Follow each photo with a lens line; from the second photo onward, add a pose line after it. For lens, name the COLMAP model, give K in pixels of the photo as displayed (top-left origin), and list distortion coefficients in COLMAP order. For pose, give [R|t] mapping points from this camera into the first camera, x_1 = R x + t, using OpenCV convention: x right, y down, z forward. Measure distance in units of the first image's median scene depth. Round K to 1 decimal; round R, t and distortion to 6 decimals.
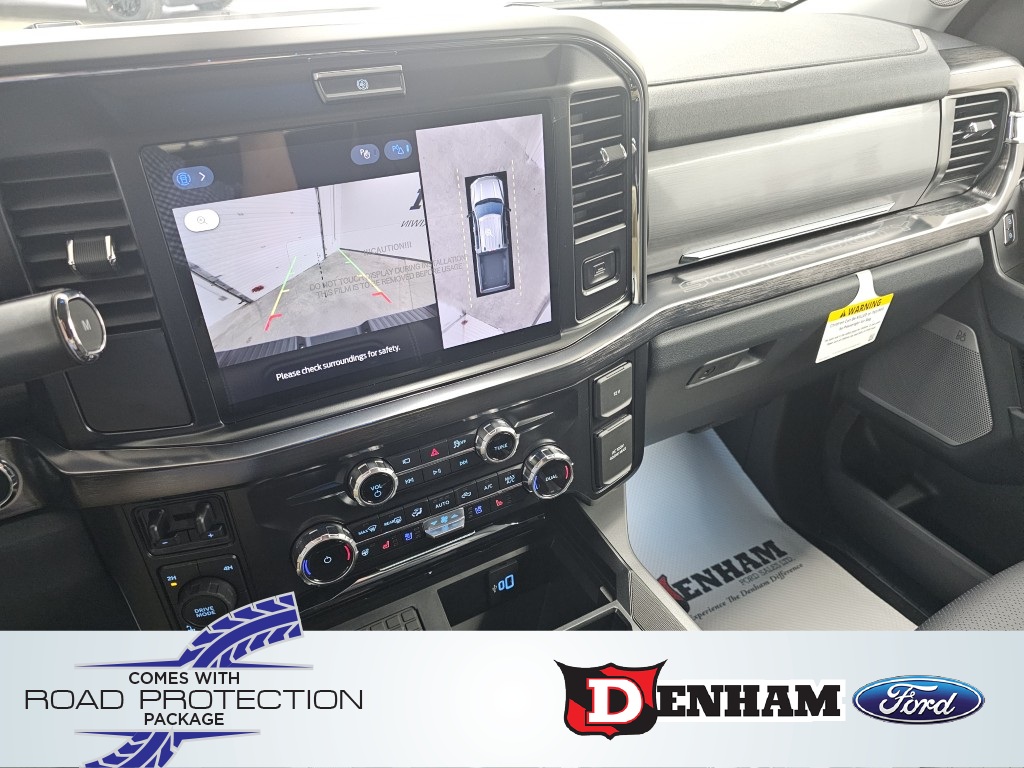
lens RADIAL K [[686.0, 0, 529.2], [0, 686.0, 390.8], [0, 0, 1]] dist [0.049441, -0.041156]
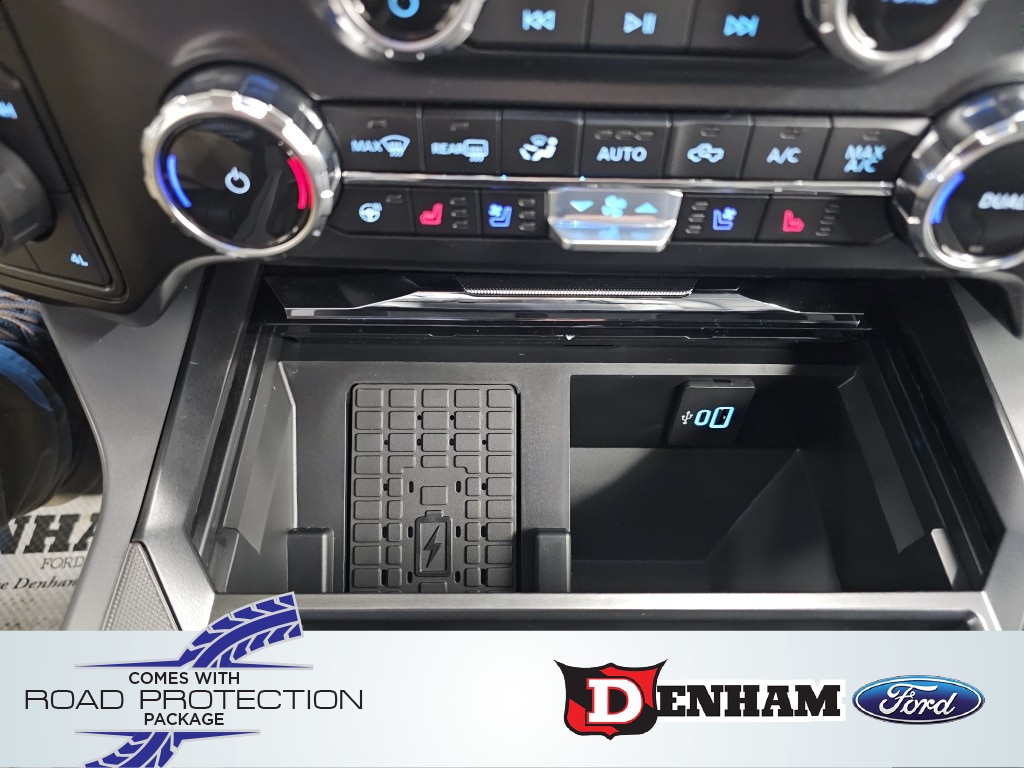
lens RADIAL K [[686.7, 0, 528.0], [0, 686.7, 384.0], [0, 0, 1]] dist [0.044507, -0.035835]
pose [[0.879076, 0.399298, -0.260357, -0.036982], [-0.292641, 0.883213, 0.366464, 0.142654], [0.376279, -0.245959, 0.893263, 0.622498]]
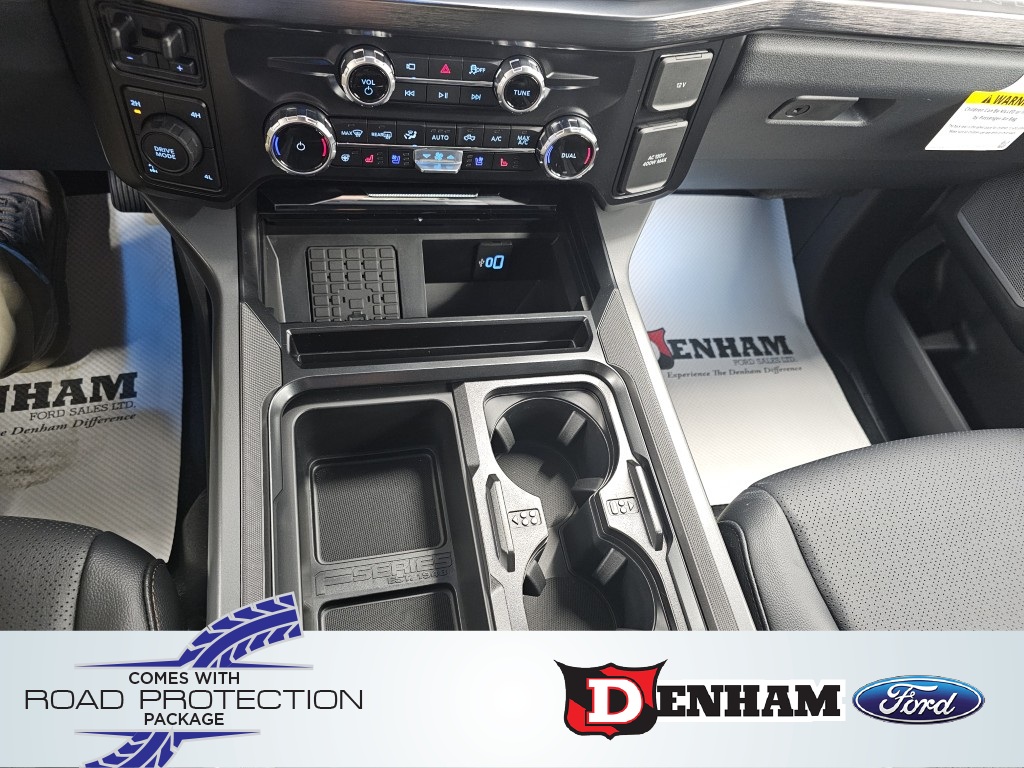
lens RADIAL K [[686.0, 0, 529.2], [0, 686.0, 390.8], [0, 0, 1]] dist [0.049441, -0.041156]
pose [[0.936365, 0.351022, -0.001934, 0.090013], [-0.324502, 0.867697, 0.376564, 0.069919], [0.133860, -0.351974, 0.926388, 0.067438]]
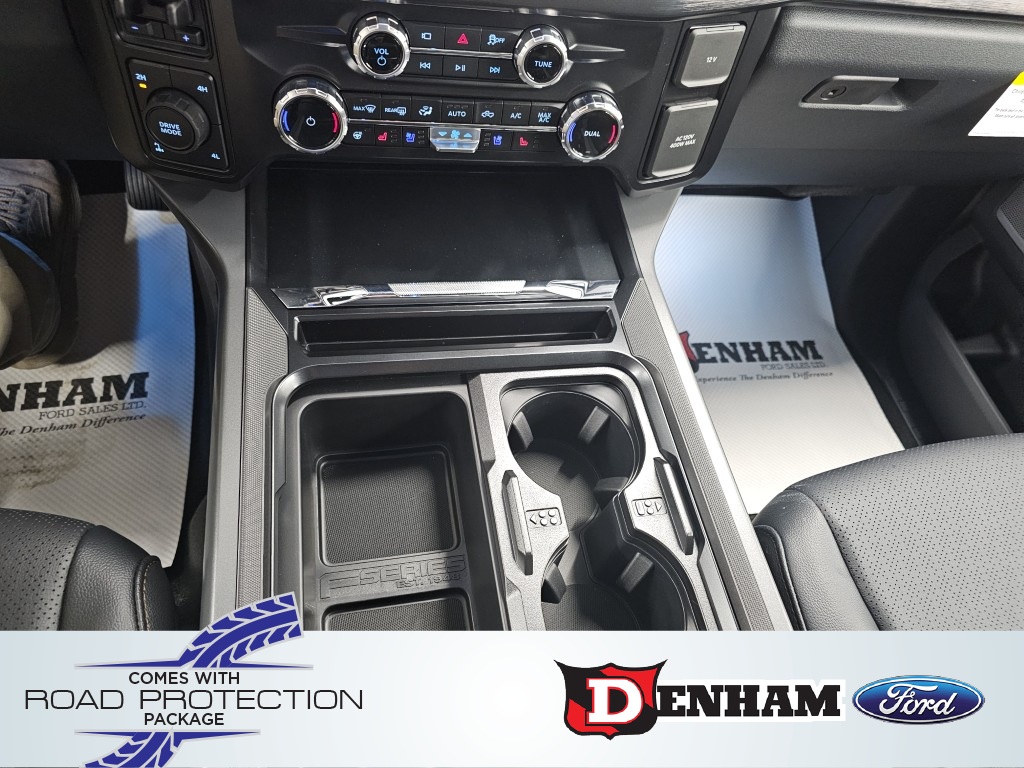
lens RADIAL K [[686.7, 0, 528.0], [0, 686.7, 384.0], [0, 0, 1]] dist [0.044507, -0.035835]
pose [[0.933825, 0.355477, -0.040076, 0.098509], [-0.319022, 0.878226, 0.356291, 0.116485], [0.161849, -0.319929, 0.933515, 0.106342]]
